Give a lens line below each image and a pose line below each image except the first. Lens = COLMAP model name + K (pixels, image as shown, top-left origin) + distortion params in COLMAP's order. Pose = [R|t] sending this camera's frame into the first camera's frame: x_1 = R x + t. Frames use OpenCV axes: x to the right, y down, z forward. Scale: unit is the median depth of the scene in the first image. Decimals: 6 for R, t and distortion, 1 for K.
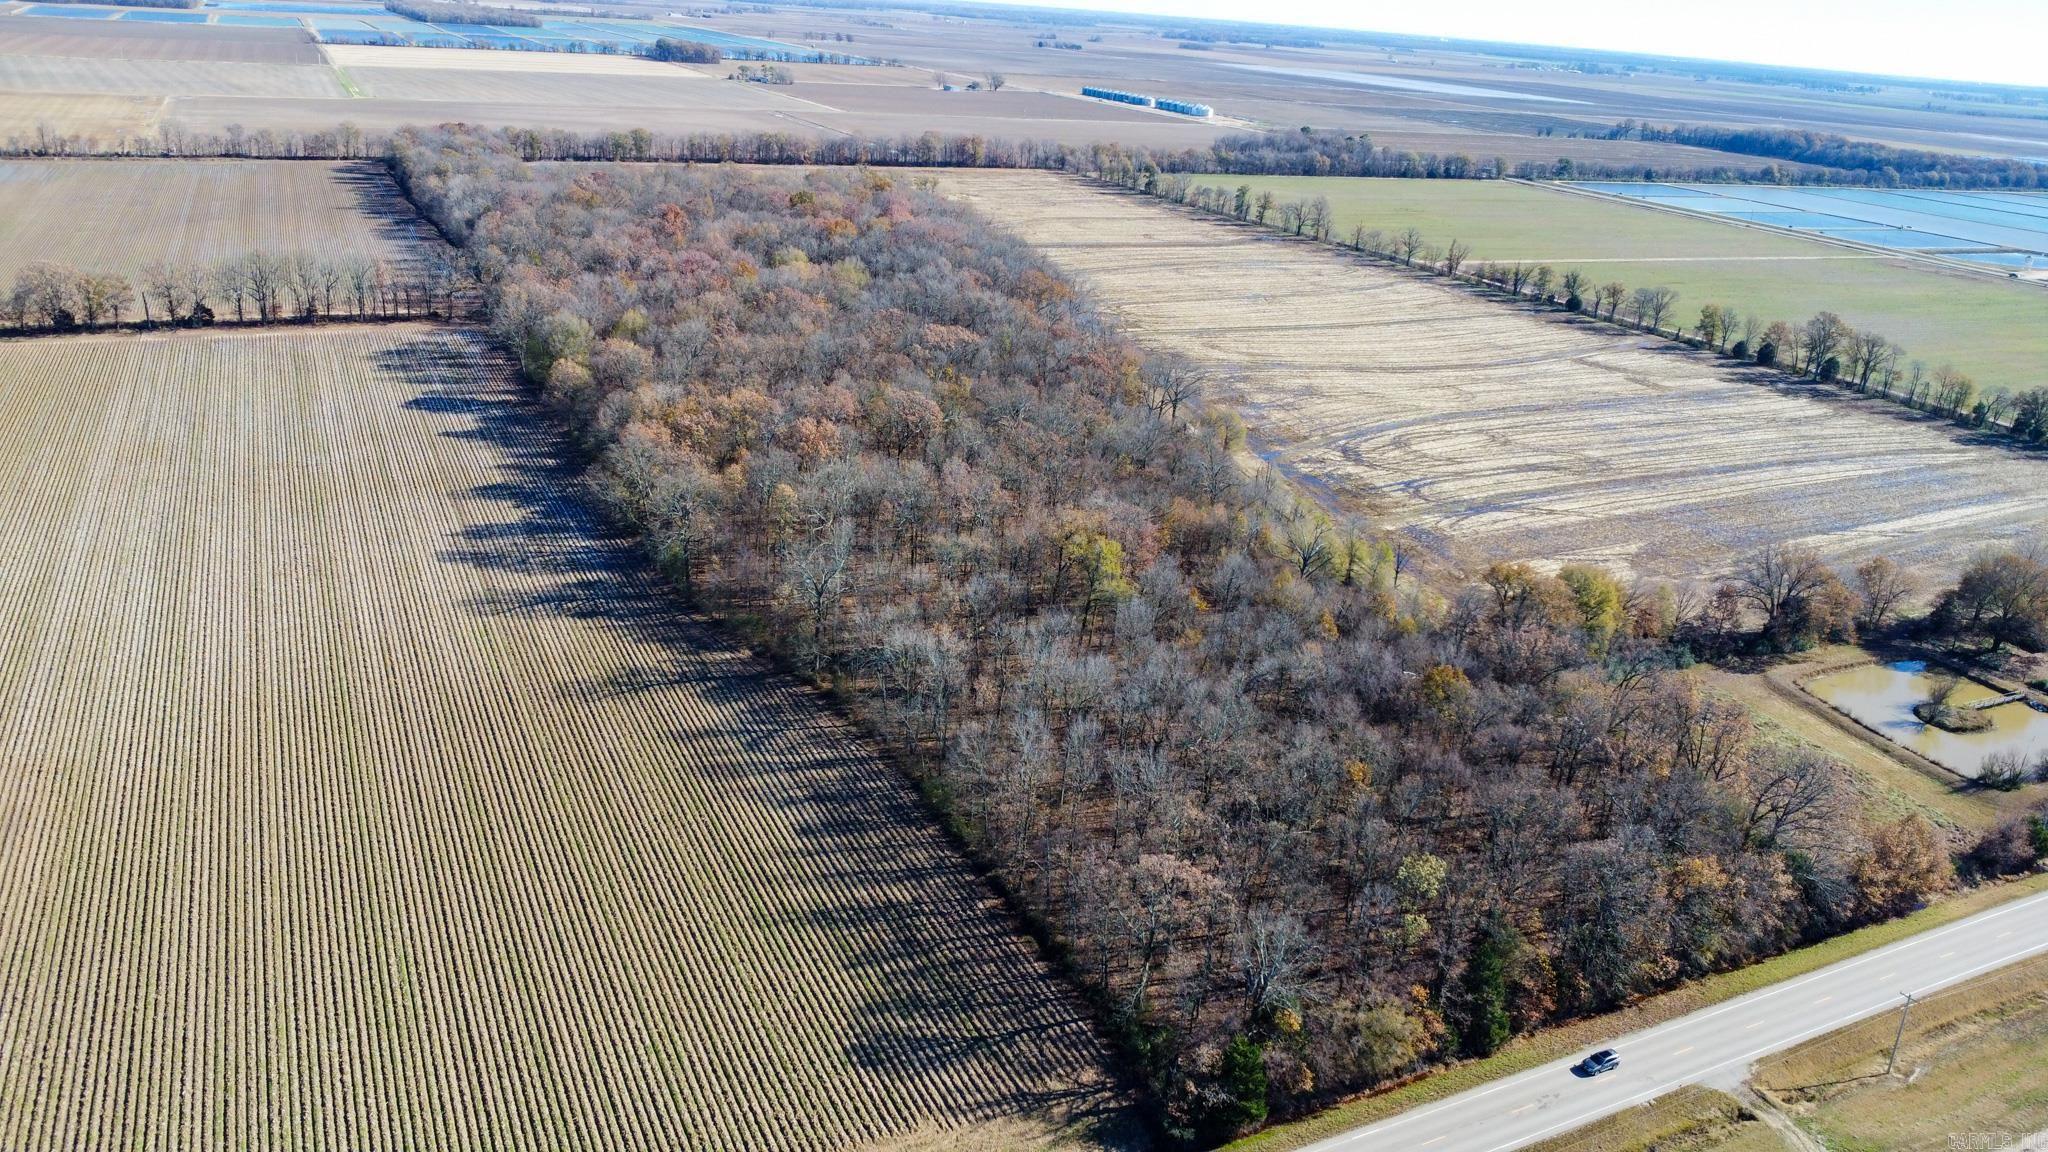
lens RADIAL K [[1482.9, 0, 1024.0], [0, 1482.9, 576.0], [0, 0, 1]] dist [-0.032170, -0.008528]
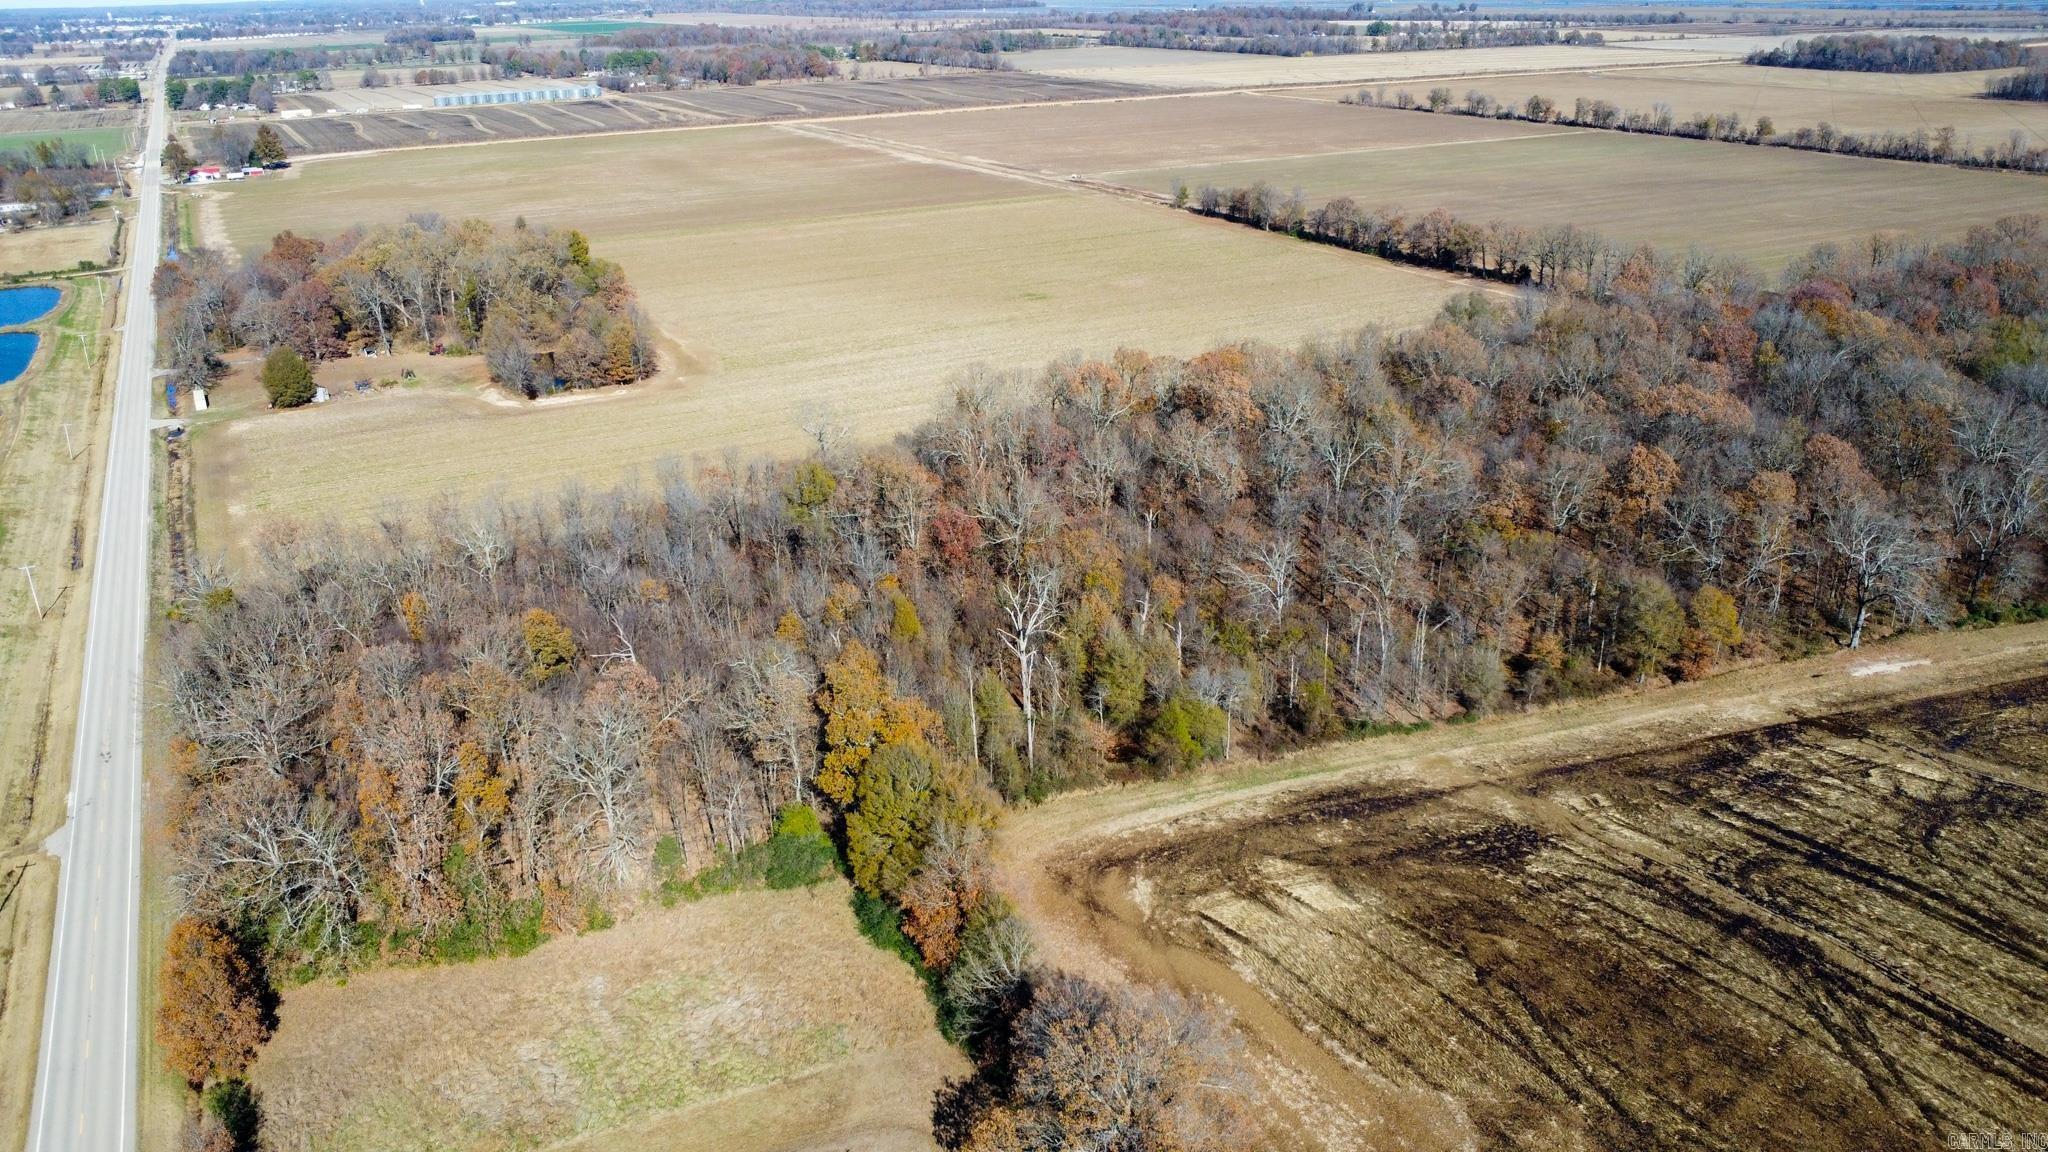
lens RADIAL K [[1496.3, 0, 1024.0], [0, 1496.3, 576.0], [0, 0, 1]] dist [-0.031848, -0.005194]
pose [[0.030759, 0.308932, -0.950587, 0.459711], [-0.341246, 0.897140, 0.280520, -0.128053], [0.939471, 0.315756, 0.133017, 0.452526]]
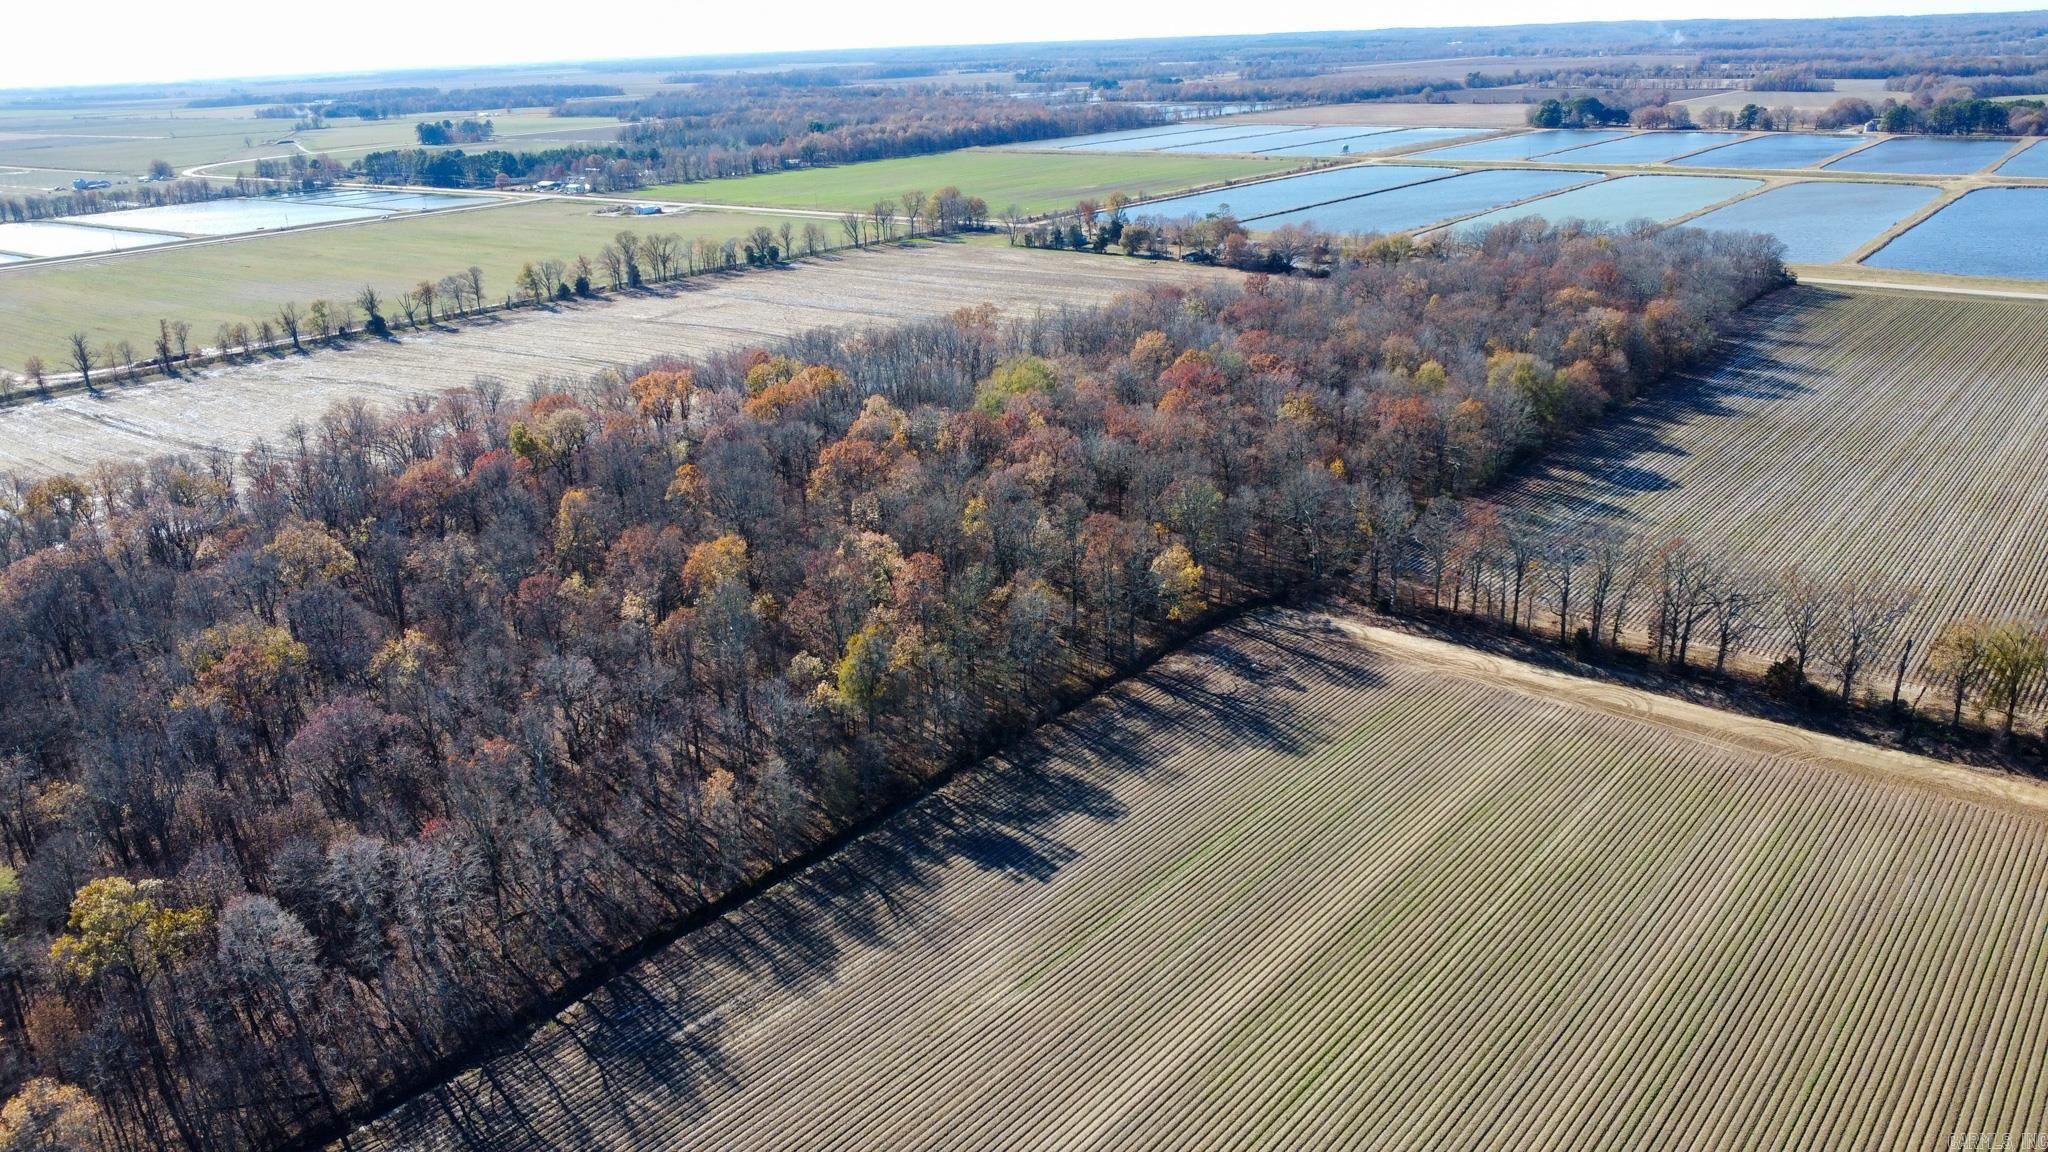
lens RADIAL K [[1480.4, 0, 1024.0], [0, 1480.4, 576.0], [0, 0, 1]] dist [-0.022889, -0.022441]
pose [[-0.411289, -0.361440, 0.836781, -0.690627], [0.335859, 0.793338, 0.507754, -0.440827], [-0.847373, 0.489874, -0.204898, 1.049054]]
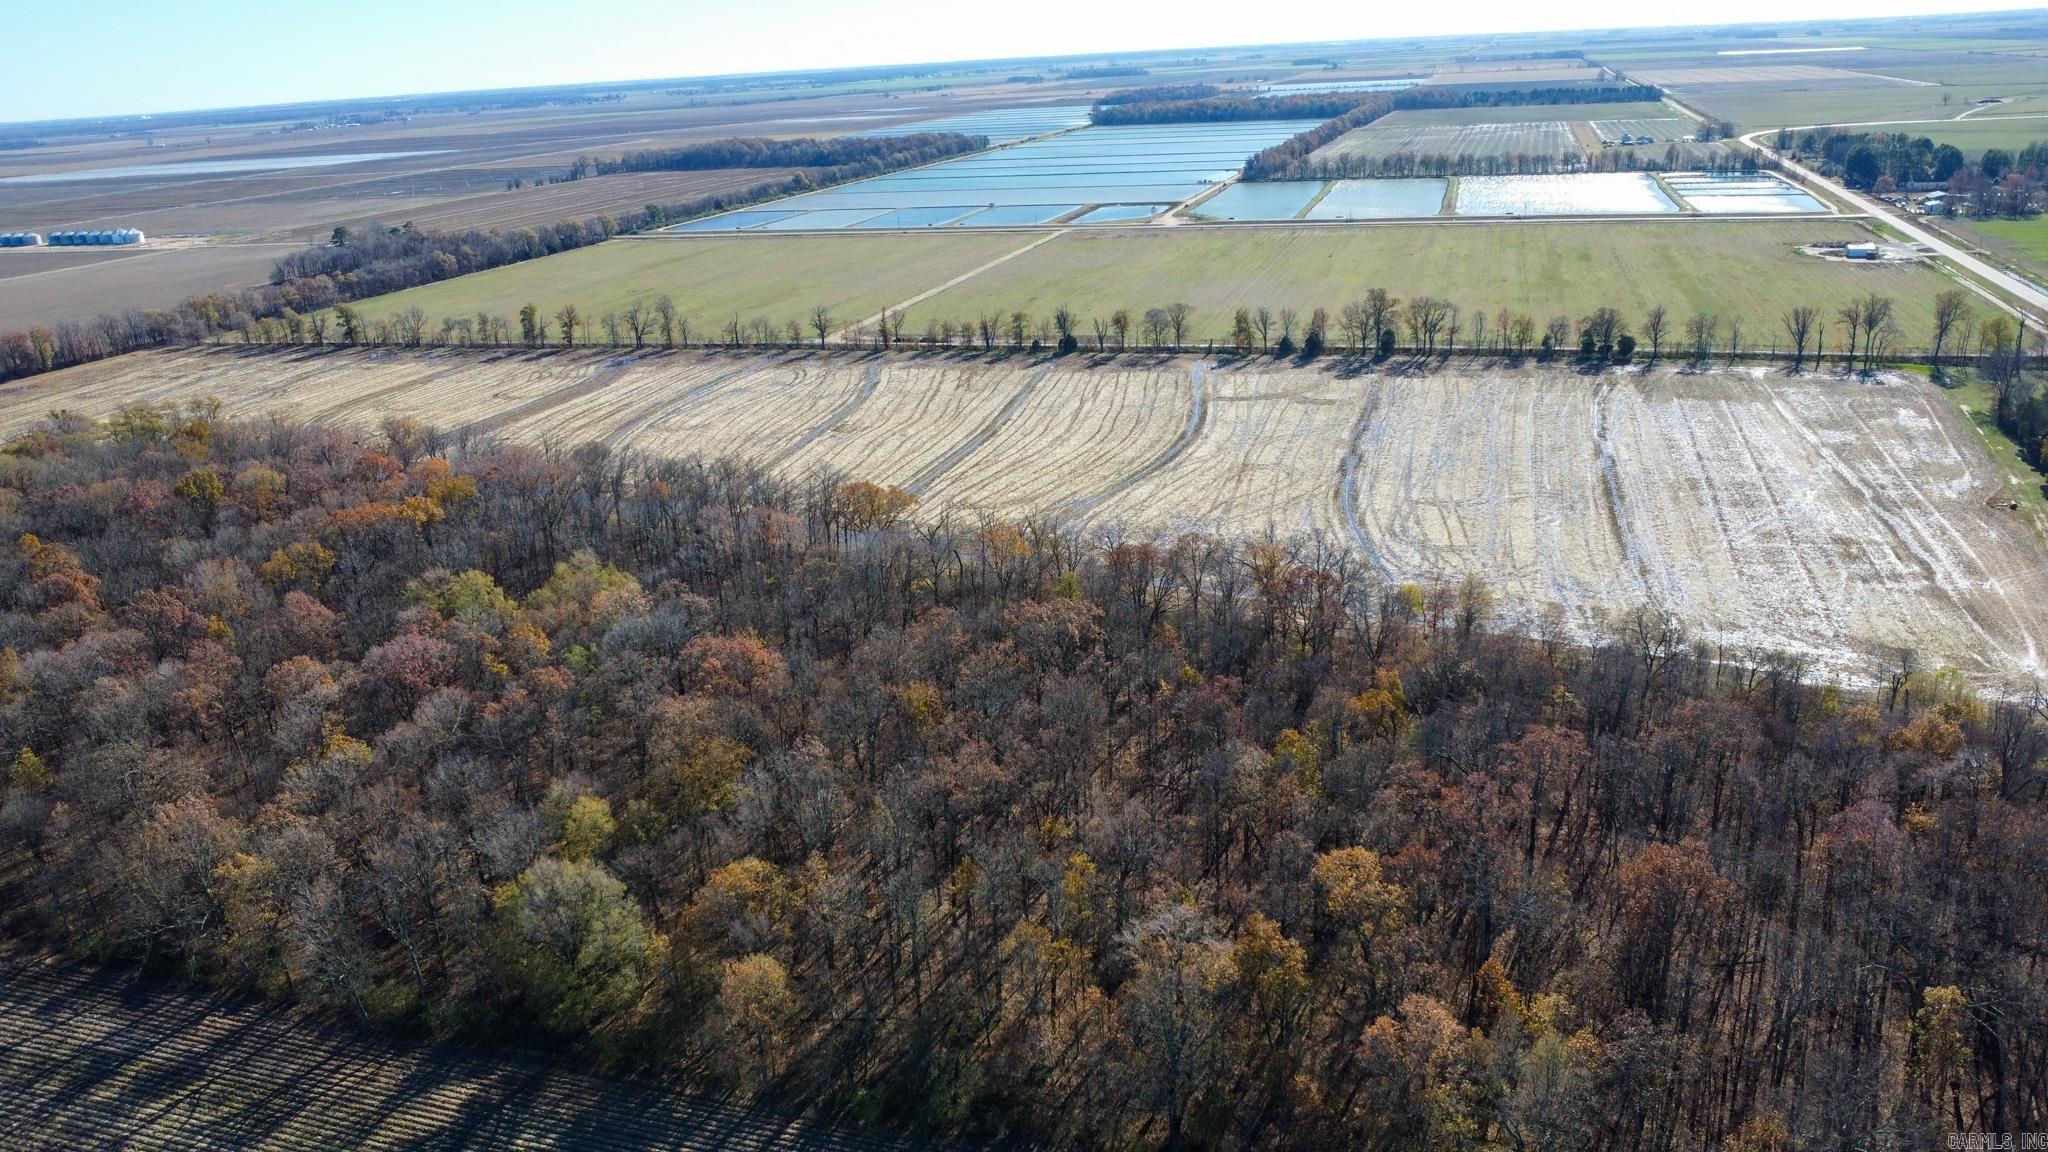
lens RADIAL K [[1482.9, 0, 1024.0], [0, 1482.9, 576.0], [0, 0, 1]] dist [-0.032170, -0.008528]
pose [[0.691962, -0.335939, 0.639010, -0.328181], [0.352058, 0.929776, 0.107569, -0.180172], [-0.630273, 0.150535, 0.761640, 0.378000]]
